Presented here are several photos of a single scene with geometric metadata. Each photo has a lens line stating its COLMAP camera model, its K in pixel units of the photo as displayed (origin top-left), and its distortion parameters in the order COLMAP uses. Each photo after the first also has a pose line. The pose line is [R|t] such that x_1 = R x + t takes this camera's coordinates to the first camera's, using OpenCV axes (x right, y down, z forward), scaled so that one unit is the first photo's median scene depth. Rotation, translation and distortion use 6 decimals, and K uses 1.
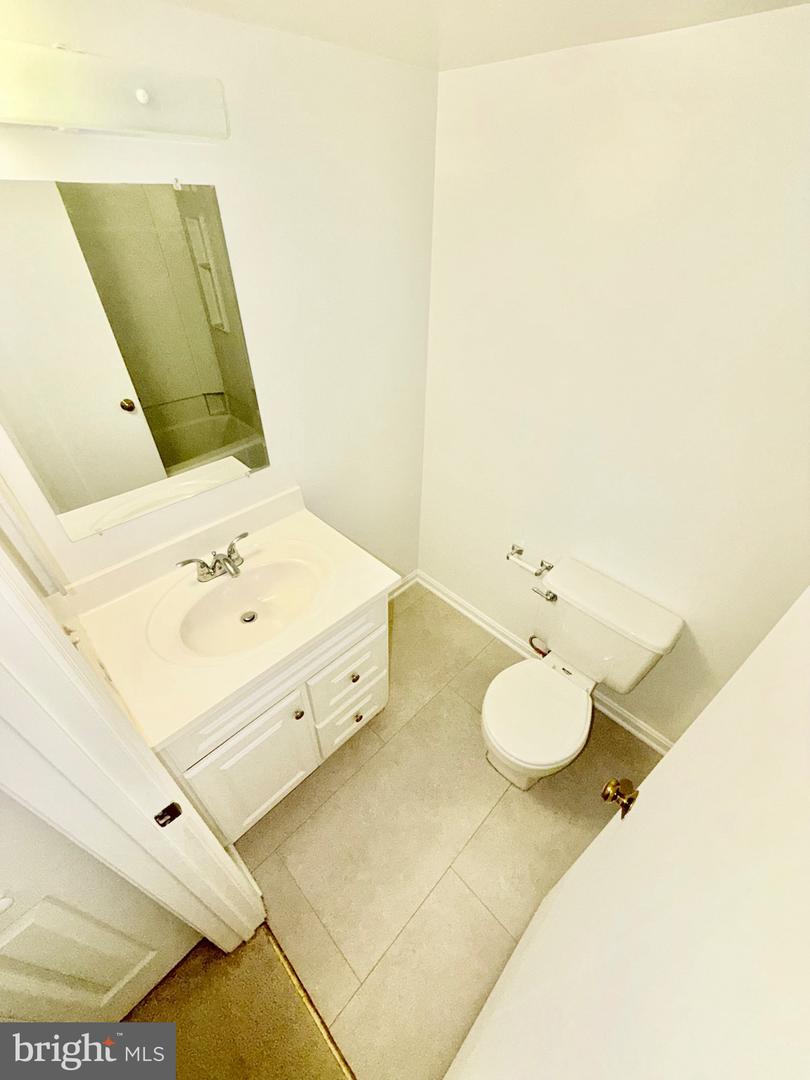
lens RADIAL K [[431.5, 0, 405.9], [0, 431.5, 533.7], [0, 0, 1]] dist [0.000858, 0.000129]
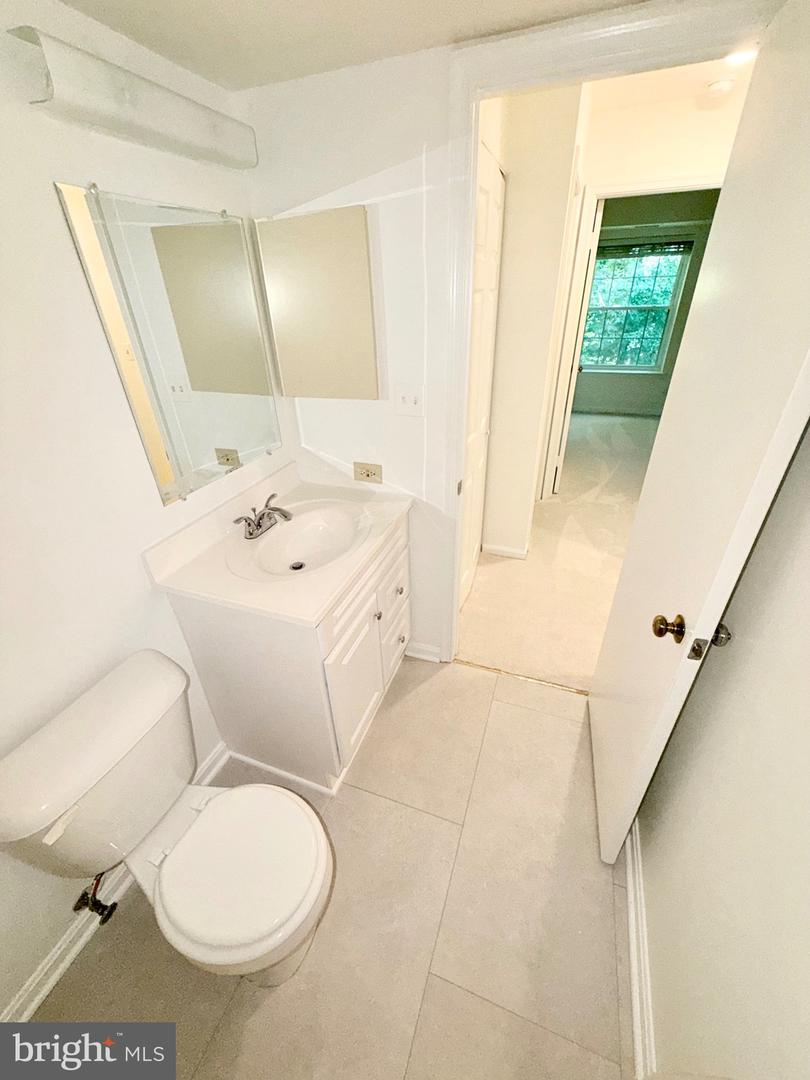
lens RADIAL K [[431.5, 0, 405.9], [0, 431.5, 533.7], [0, 0, 1]] dist [0.000858, 0.000129]
pose [[0.911775, -0.238520, 0.334326, -0.515700], [0.286368, 0.952754, -0.101256, 0.344887], [-0.294379, 0.188063, 0.937002, -0.152504]]
